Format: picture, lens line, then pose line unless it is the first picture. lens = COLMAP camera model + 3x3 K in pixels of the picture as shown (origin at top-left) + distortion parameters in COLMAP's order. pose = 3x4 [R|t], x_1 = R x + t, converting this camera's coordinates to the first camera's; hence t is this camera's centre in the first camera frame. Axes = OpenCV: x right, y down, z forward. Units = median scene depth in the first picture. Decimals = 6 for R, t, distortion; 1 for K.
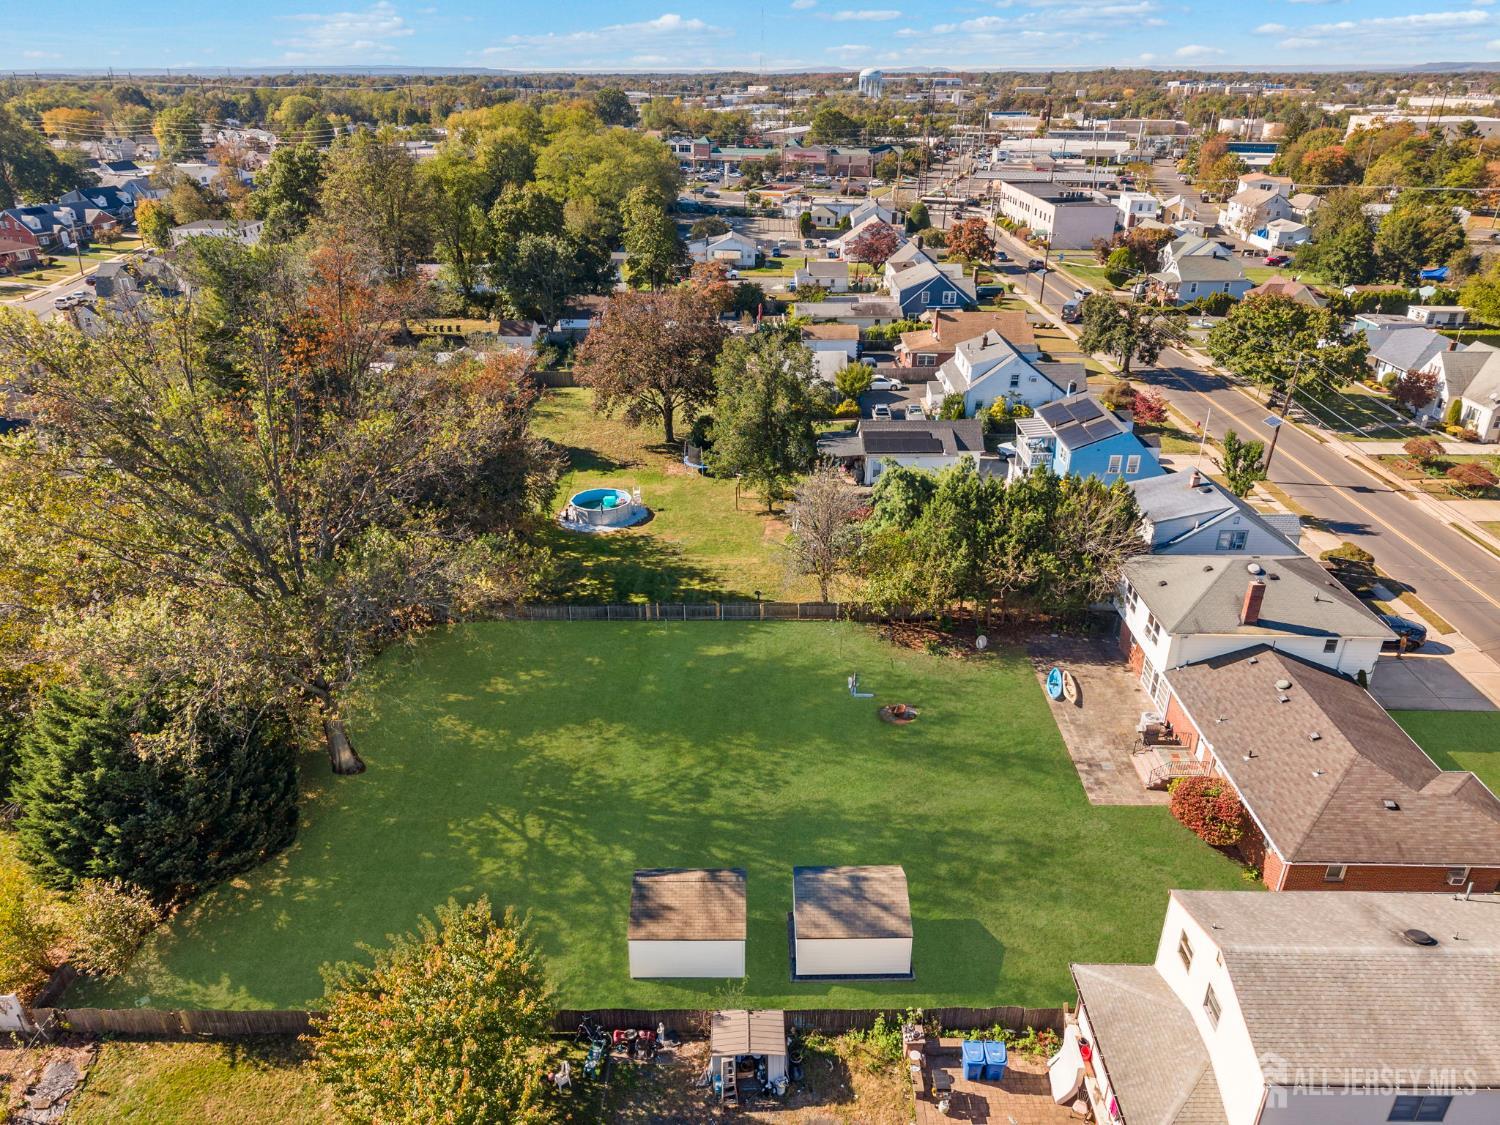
lens RADIAL K [[986.7, 0, 742.8], [0, 986.7, 518.6], [0, 0, 1]] dist [0.007809, -0.000123]
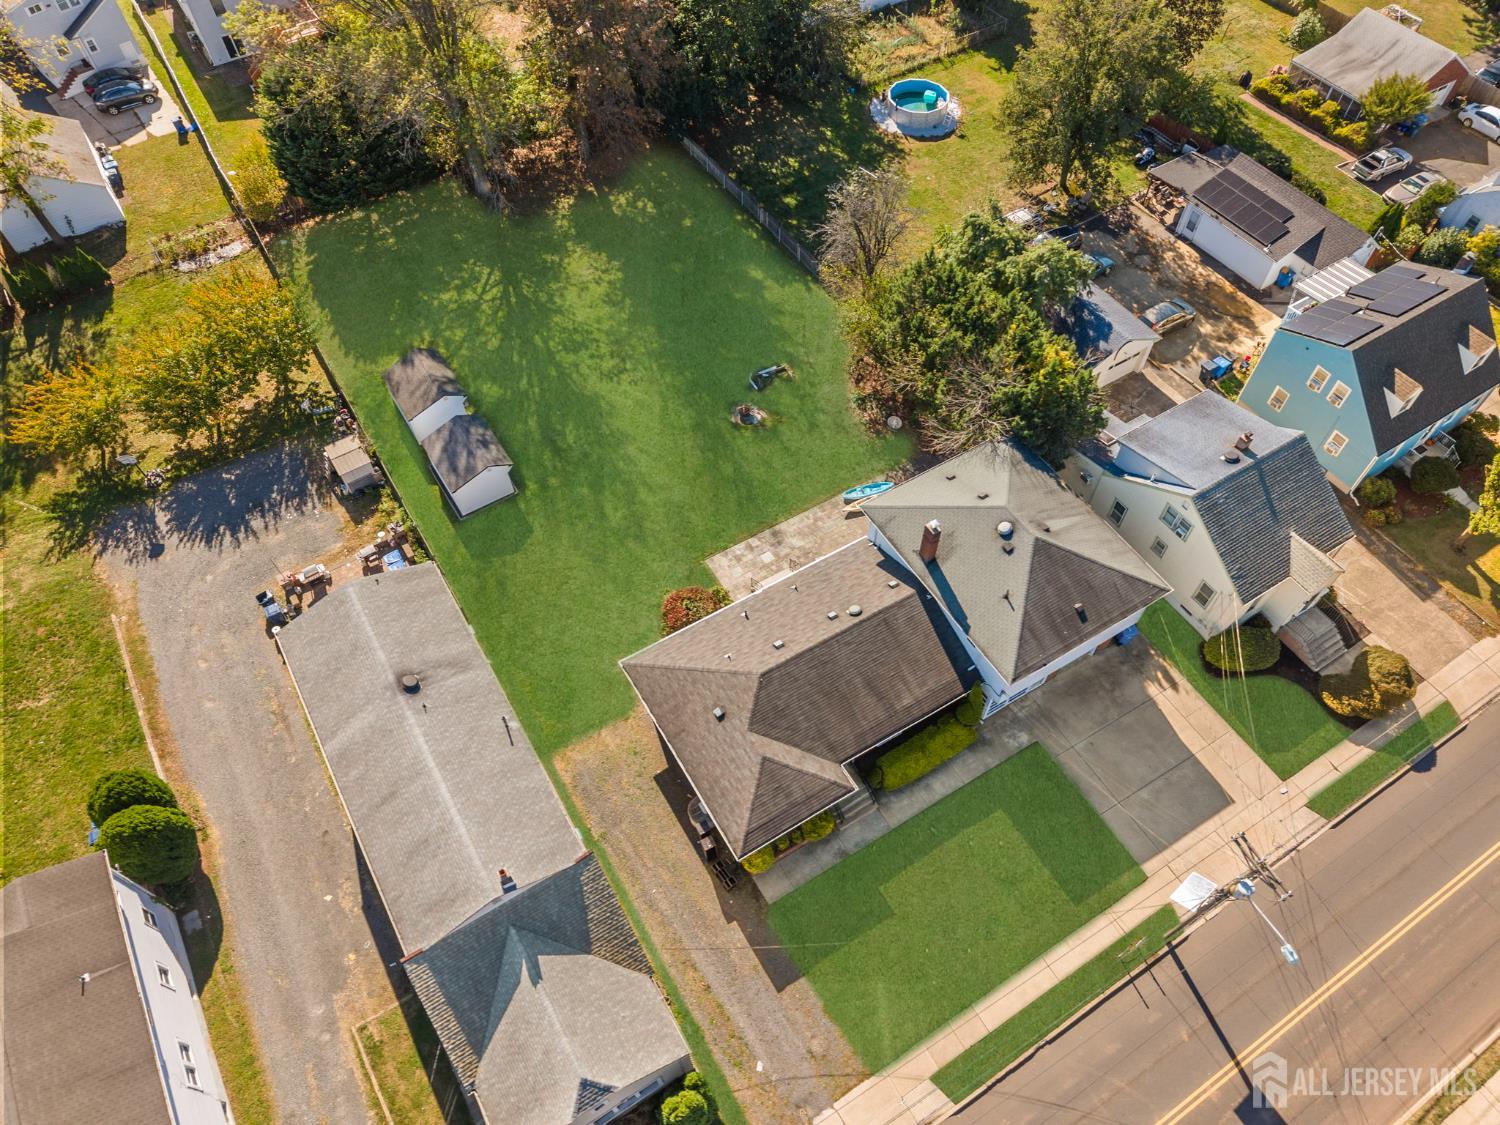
lens RADIAL K [[986.7, 0, 742.8], [0, 986.7, 518.6], [0, 0, 1]] dist [0.007809, -0.000123]
pose [[0.549661, 0.678322, -0.487599, 0.685601], [-0.337220, 0.714175, 0.613381, -0.343808], [0.764301, -0.172723, 0.621298, 0.253454]]
